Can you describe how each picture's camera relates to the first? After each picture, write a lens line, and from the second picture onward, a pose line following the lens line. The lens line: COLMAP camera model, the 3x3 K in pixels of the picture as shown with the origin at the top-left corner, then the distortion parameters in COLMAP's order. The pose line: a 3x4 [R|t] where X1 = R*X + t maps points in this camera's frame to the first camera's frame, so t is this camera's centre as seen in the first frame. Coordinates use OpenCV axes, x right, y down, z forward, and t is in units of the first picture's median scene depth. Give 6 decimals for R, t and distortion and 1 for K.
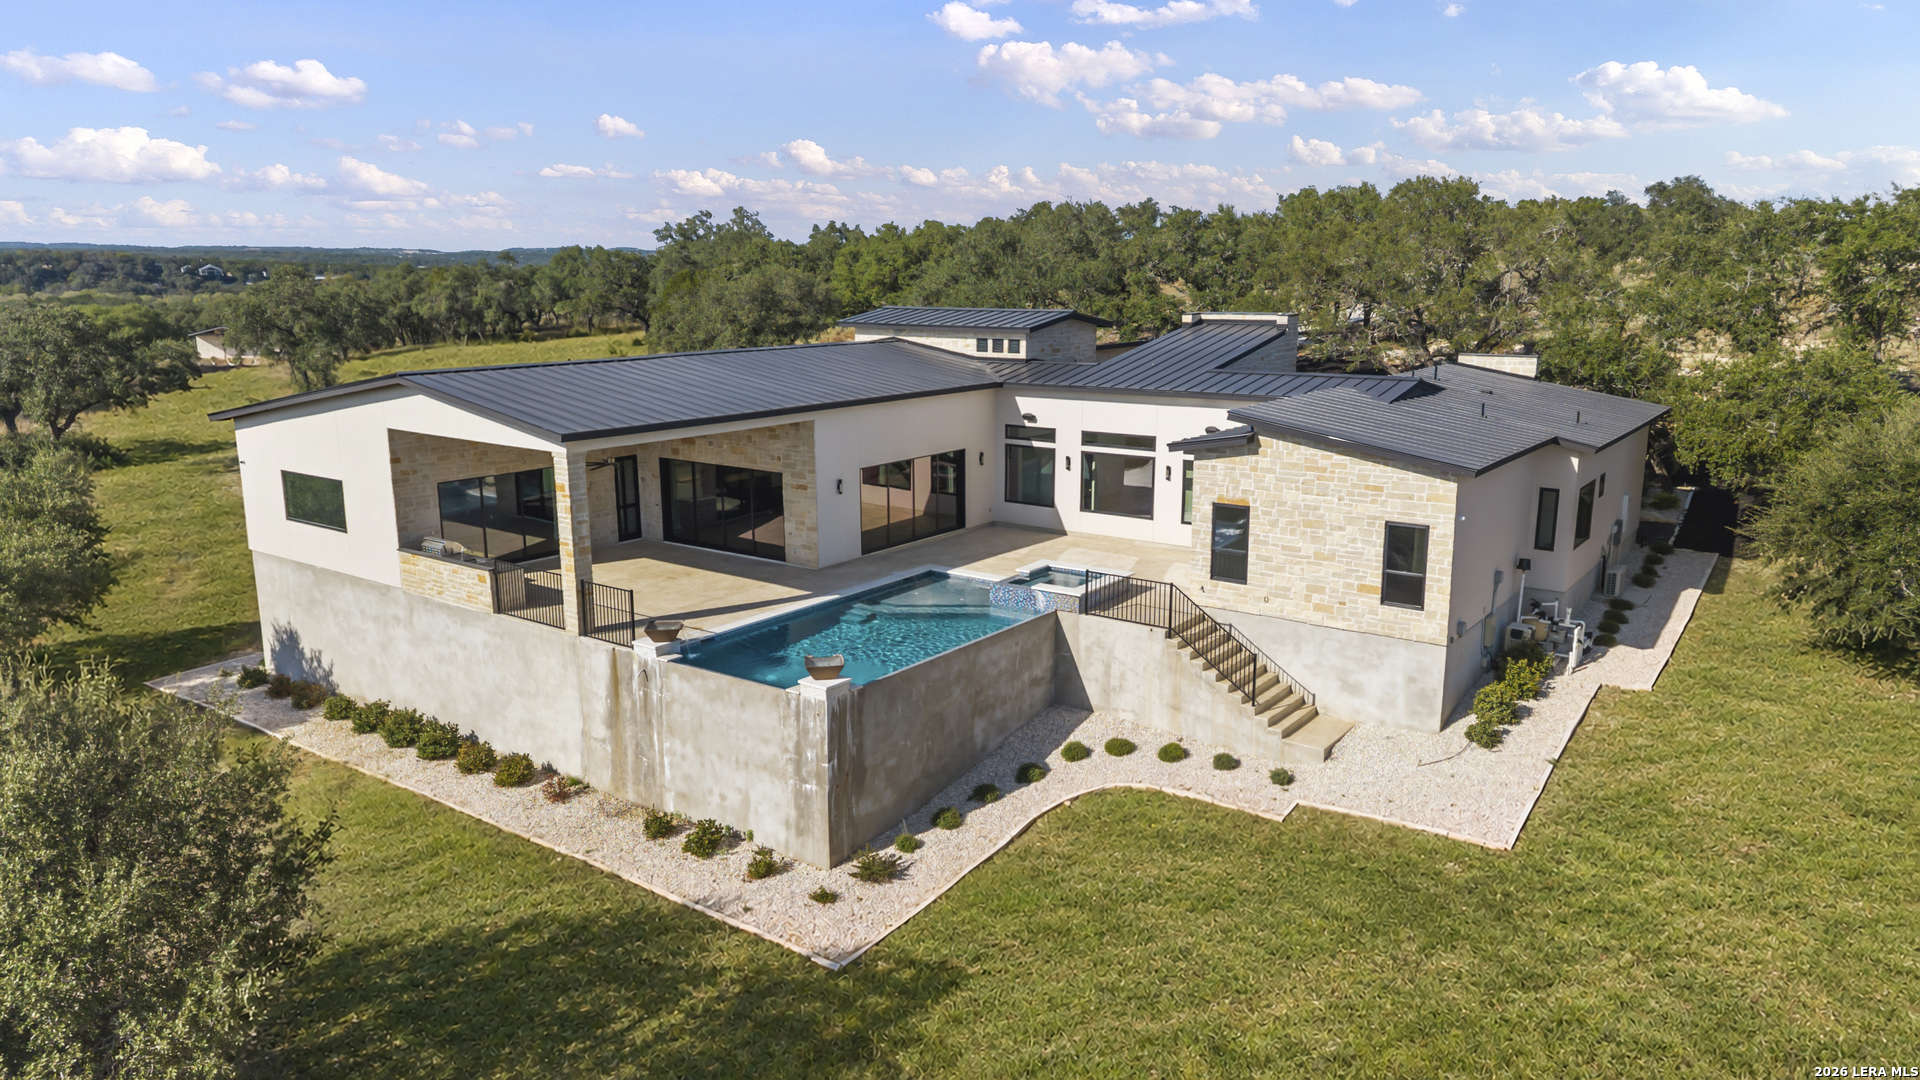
lens RADIAL K [[1291.0, 0, 962.5], [0, 1291.0, 540.8], [0, 0, 1]] dist [0.052701, -0.061292]
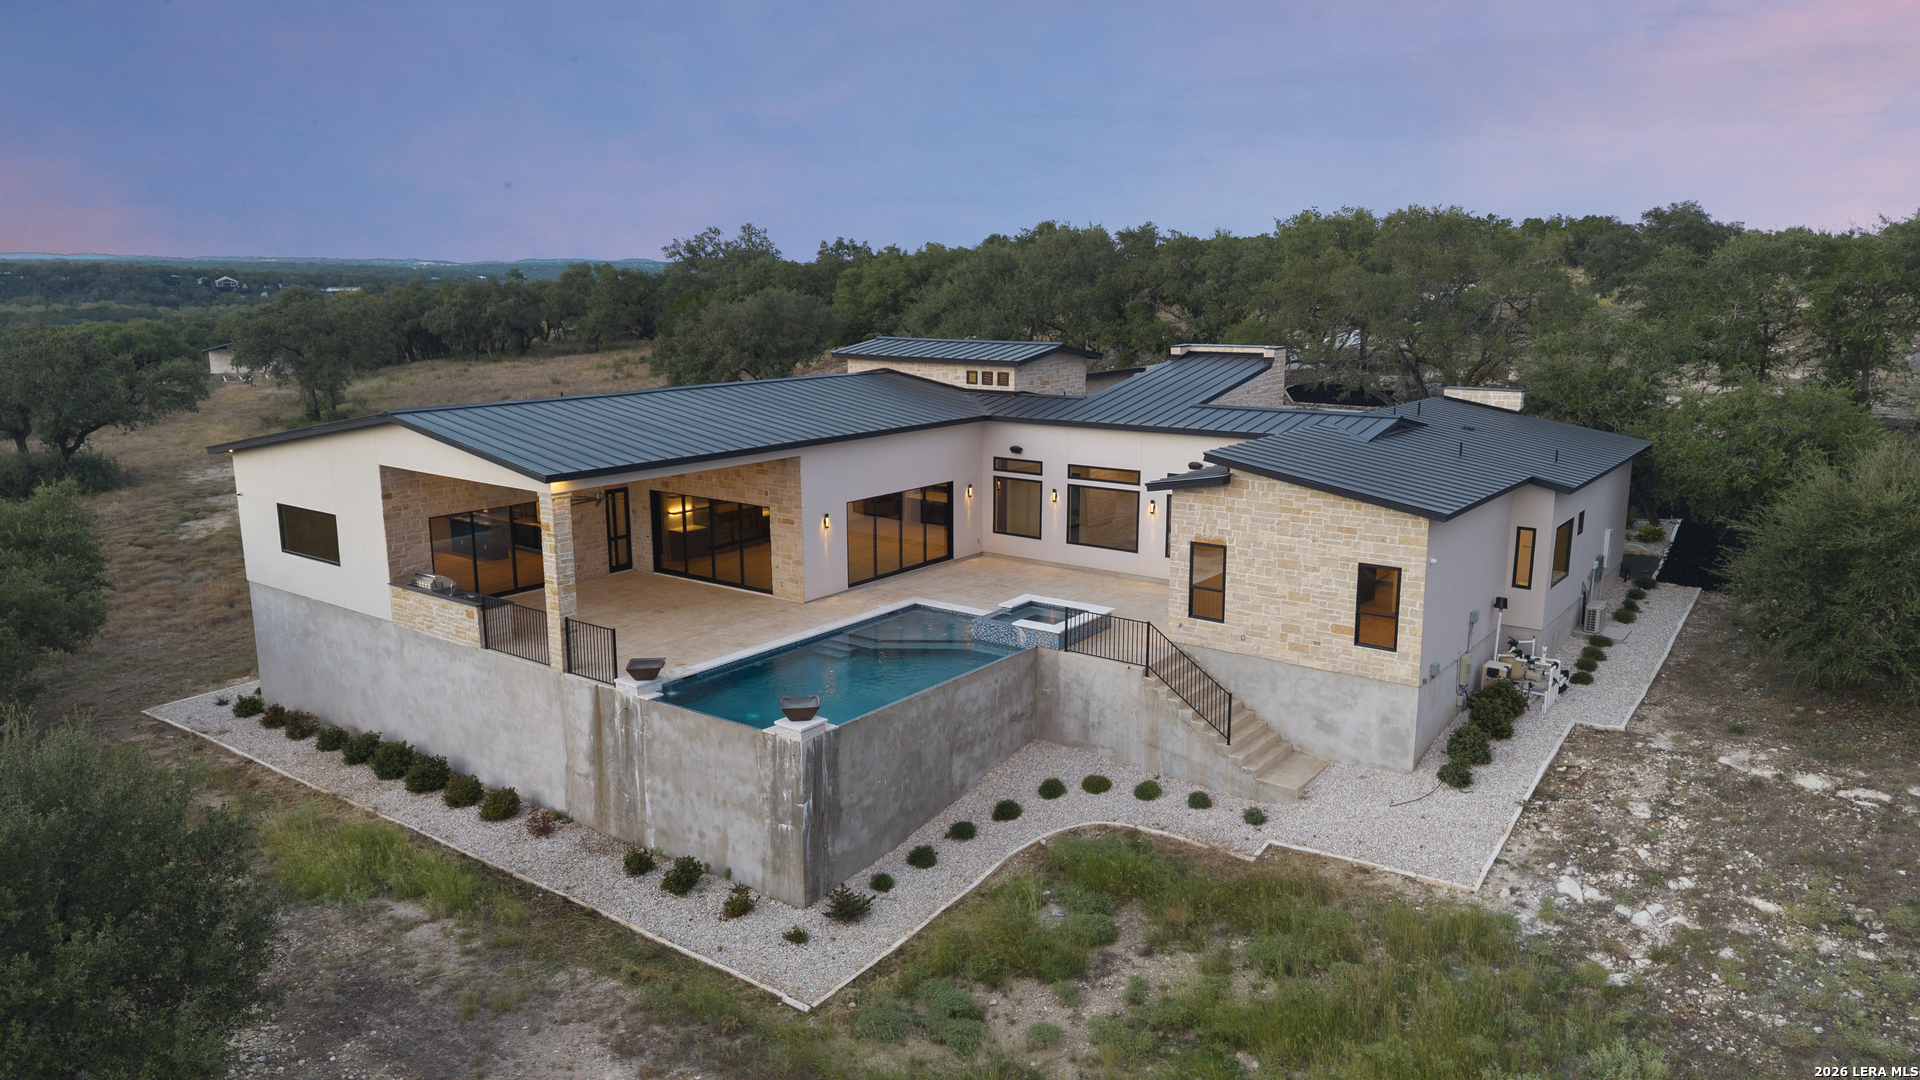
lens RADIAL K [[1291.0, 0, 962.5], [0, 1291.0, 540.8], [0, 0, 1]] dist [0.052701, -0.061292]
pose [[0.999960, 0.002902, -0.008432, 0.023806], [-0.002975, 0.999958, -0.008636, -0.021046], [0.008407, 0.008661, 0.999927, -0.012704]]
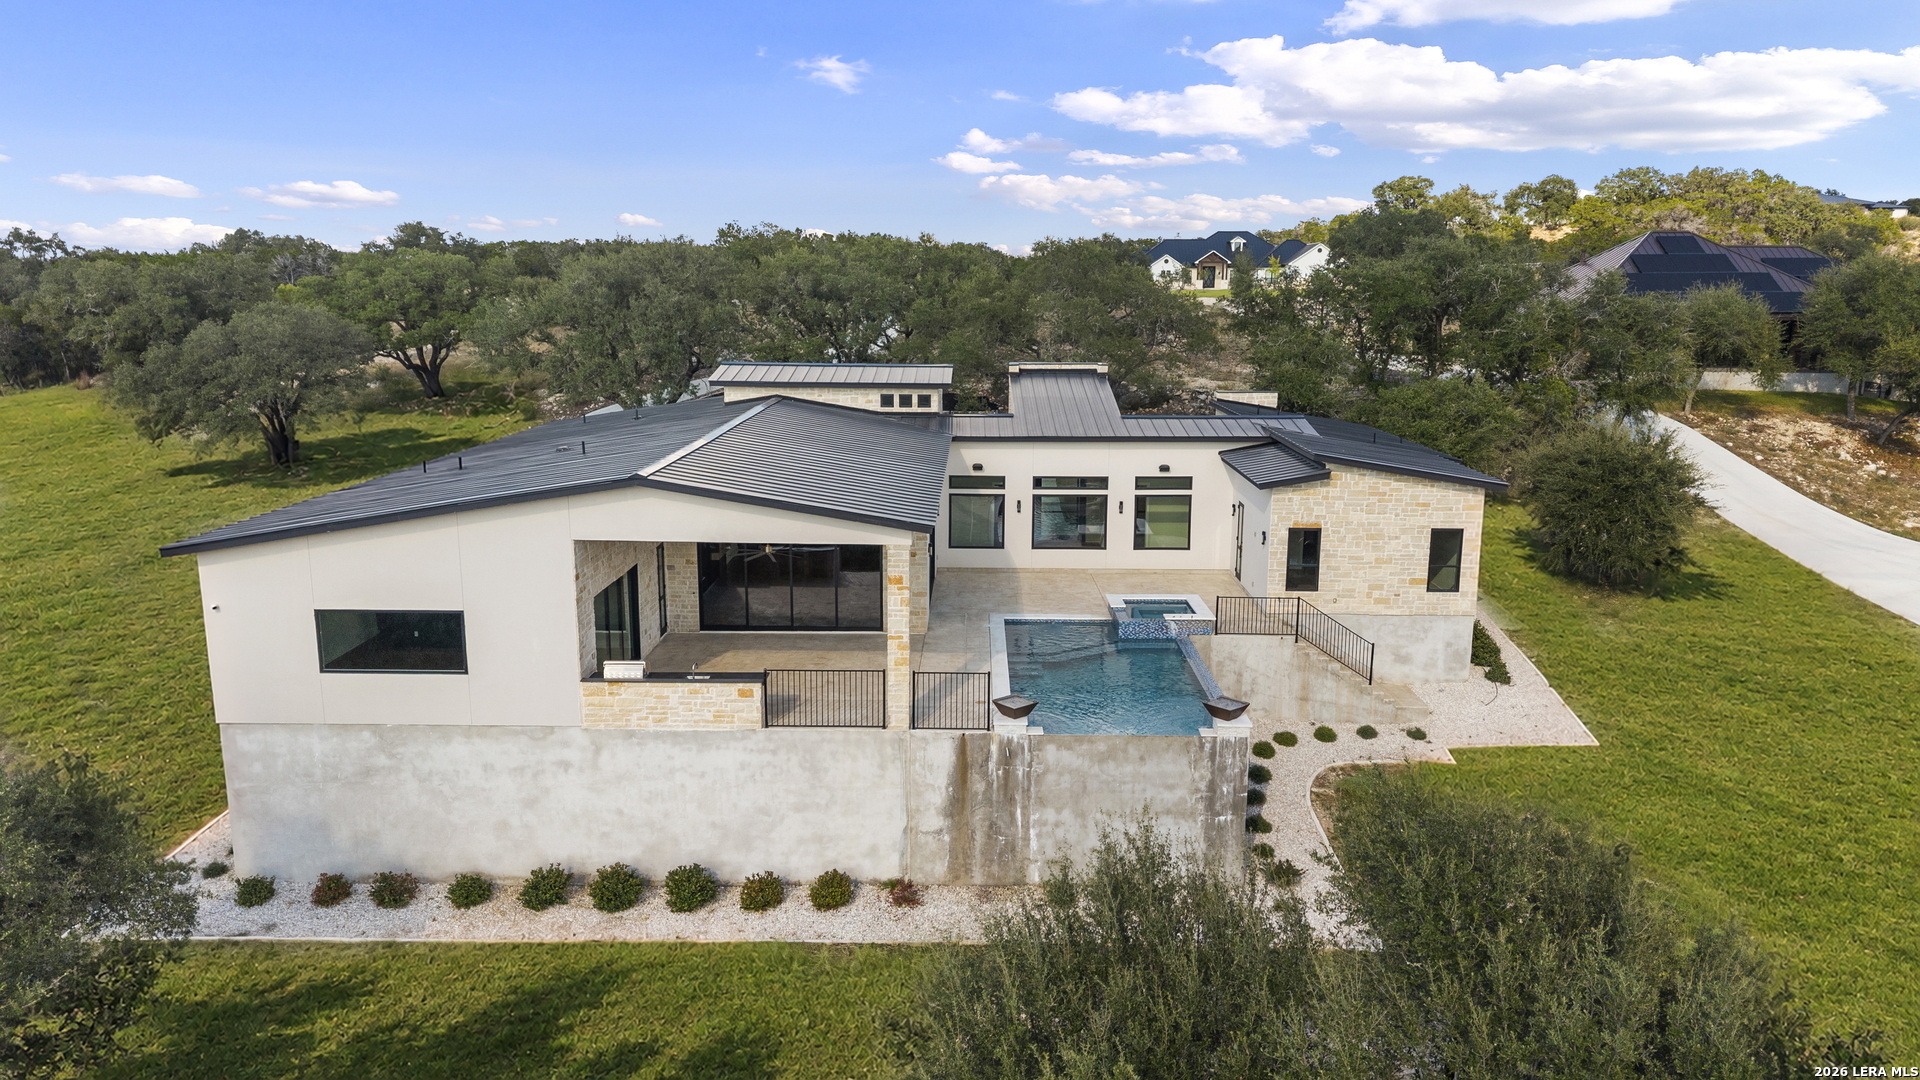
lens RADIAL K [[1307.2, 0, 960.0], [0, 1307.2, 540.0], [0, 0, 1]] dist [0.176930, -0.528540]
pose [[0.811806, -0.106940, 0.574051, -0.779962], [0.112952, 0.993278, 0.025305, -0.085500], [-0.572898, 0.044298, 0.818428, 0.157384]]
